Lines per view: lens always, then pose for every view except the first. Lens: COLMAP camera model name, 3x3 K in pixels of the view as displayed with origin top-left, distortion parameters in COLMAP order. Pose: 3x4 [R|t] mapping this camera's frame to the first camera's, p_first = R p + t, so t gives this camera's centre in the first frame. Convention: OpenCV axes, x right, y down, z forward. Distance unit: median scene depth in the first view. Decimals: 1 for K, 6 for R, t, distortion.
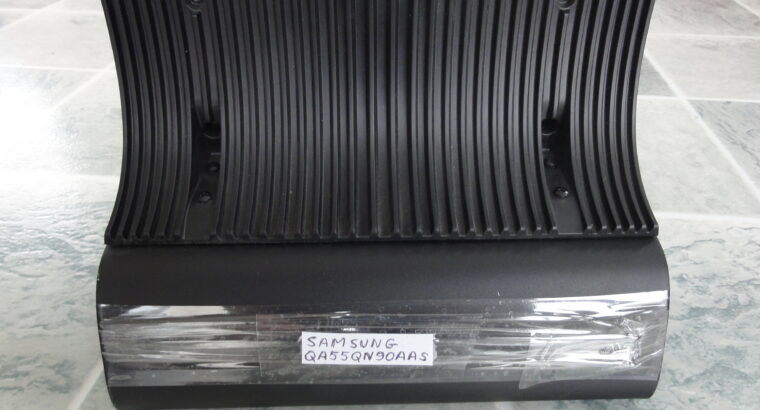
lens RADIAL K [[520.3, 0, 382.7], [0, 520.3, 212.2], [0, 0, 1]] dist [-0.003235, 0.002018]
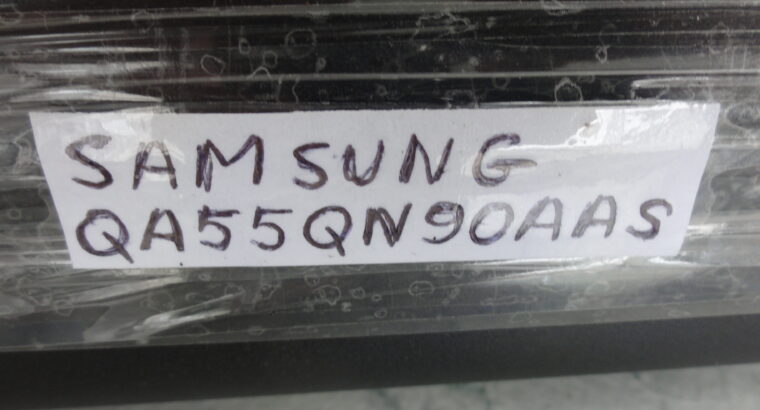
lens RADIAL K [[520.3, 0, 380.5], [0, 520.3, 205.0], [0, 0, 1]] dist [-0.003235, 0.002018]
pose [[0.999325, -0.031571, 0.018803, -0.033534], [0.026202, 0.970977, 0.237734, 0.220519], [-0.025762, -0.237080, 0.971148, 0.804441]]
